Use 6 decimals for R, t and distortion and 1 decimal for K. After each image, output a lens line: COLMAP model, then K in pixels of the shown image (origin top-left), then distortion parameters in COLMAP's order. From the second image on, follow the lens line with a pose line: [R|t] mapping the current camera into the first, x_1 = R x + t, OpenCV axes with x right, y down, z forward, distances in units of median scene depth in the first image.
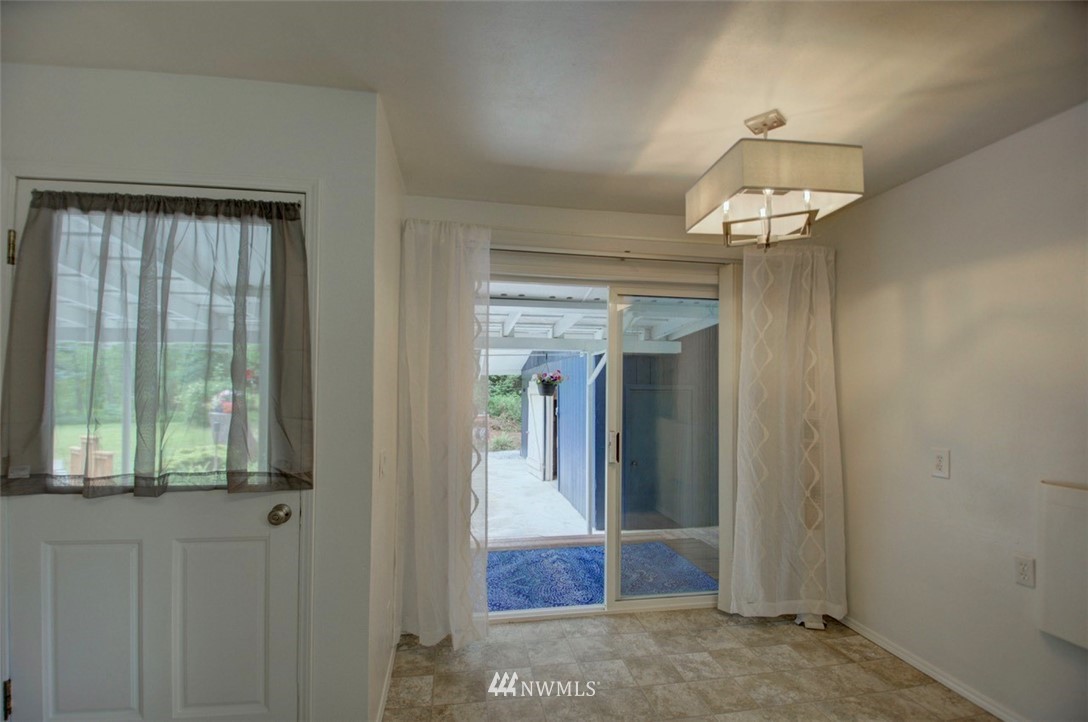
lens RADIAL K [[480.5, 0, 537.4], [0, 480.5, 380.2], [0, 0, 1]] dist [0.025913, -0.033670]
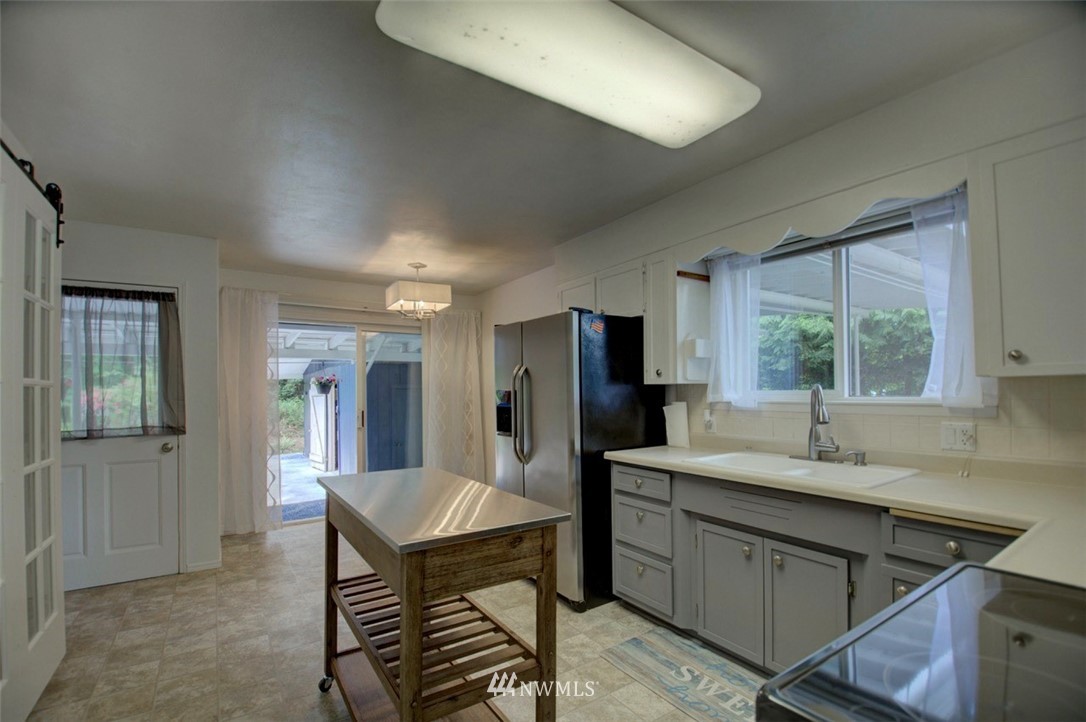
lens RADIAL K [[479.7, 0, 536.4], [0, 479.7, 380.1], [0, 0, 1]] dist [0.025913, -0.033670]
pose [[0.914974, -0.014082, 0.403266, 0.052391], [0.016880, 0.999852, -0.003386, 0.020784], [-0.403159, 0.009905, 0.915076, -1.057116]]
